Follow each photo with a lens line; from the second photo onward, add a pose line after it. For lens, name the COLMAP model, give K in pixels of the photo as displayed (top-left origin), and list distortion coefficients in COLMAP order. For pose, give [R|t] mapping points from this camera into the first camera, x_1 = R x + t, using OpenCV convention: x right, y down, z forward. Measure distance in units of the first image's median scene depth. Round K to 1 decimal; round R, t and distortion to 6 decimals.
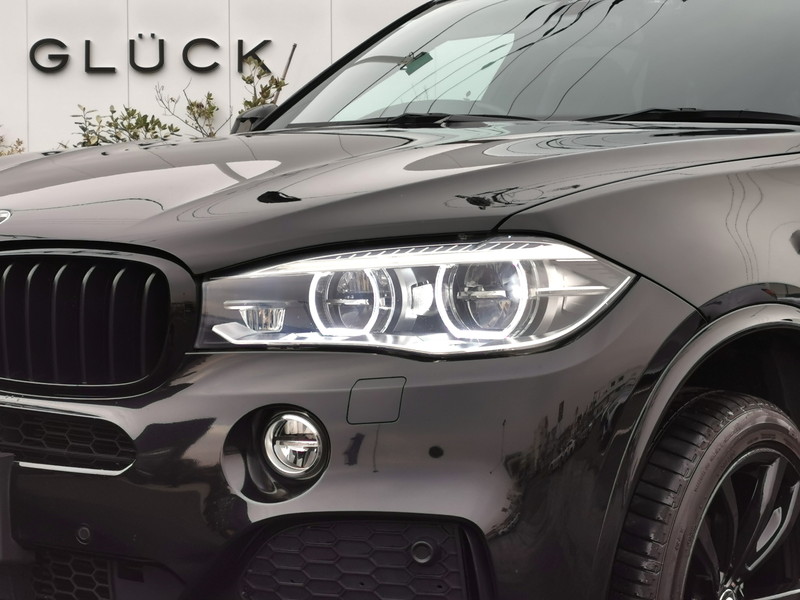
lens RADIAL K [[1687.0, 0, 392.7], [0, 1687.0, 295.9], [0, 0, 1]] dist [0.090491, 0.000000]
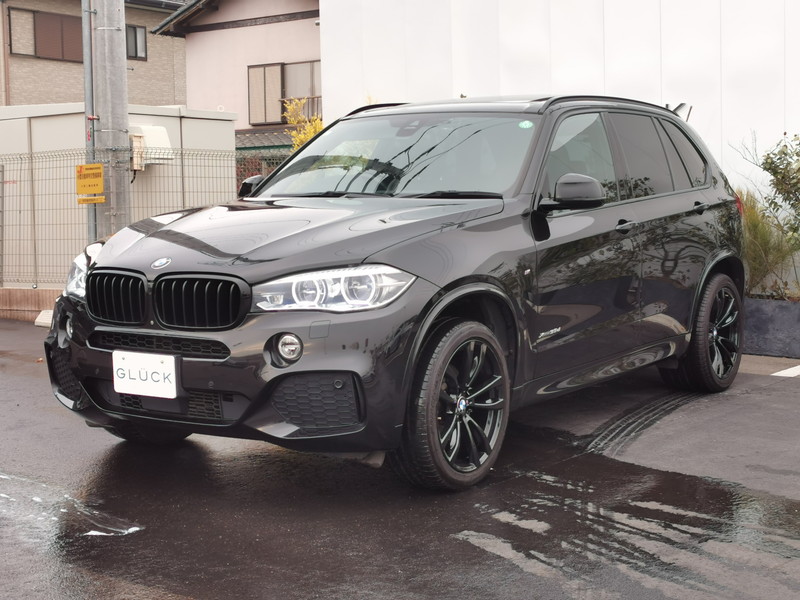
lens RADIAL K [[1320.8, 0, 394.1], [0, 1320.8, 296.8], [0, 0, 1]] dist [0.185633, 0.000000]
pose [[0.998308, -0.039465, 0.042694, 0.020050], [0.037352, 0.998090, 0.049196, -0.085507], [-0.044554, -0.047518, 0.997876, -1.065509]]
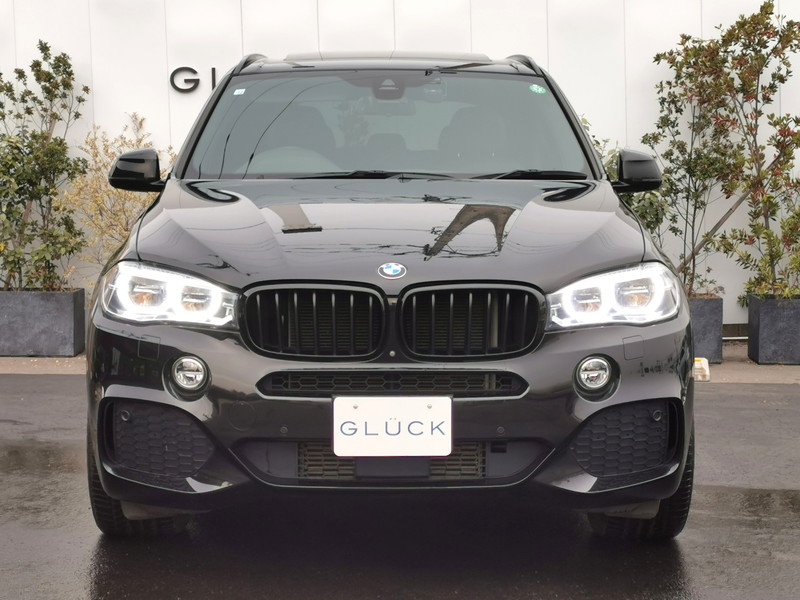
lens RADIAL K [[1663.0, 0, 408.5], [0, 1663.0, 292.5], [0, 0, 1]] dist [0.024902, 0.000000]
pose [[0.806350, -0.078139, 0.586255, -1.370755], [0.047569, 0.996591, 0.067403, -0.151549], [-0.589523, -0.026463, 0.807318, -0.477531]]
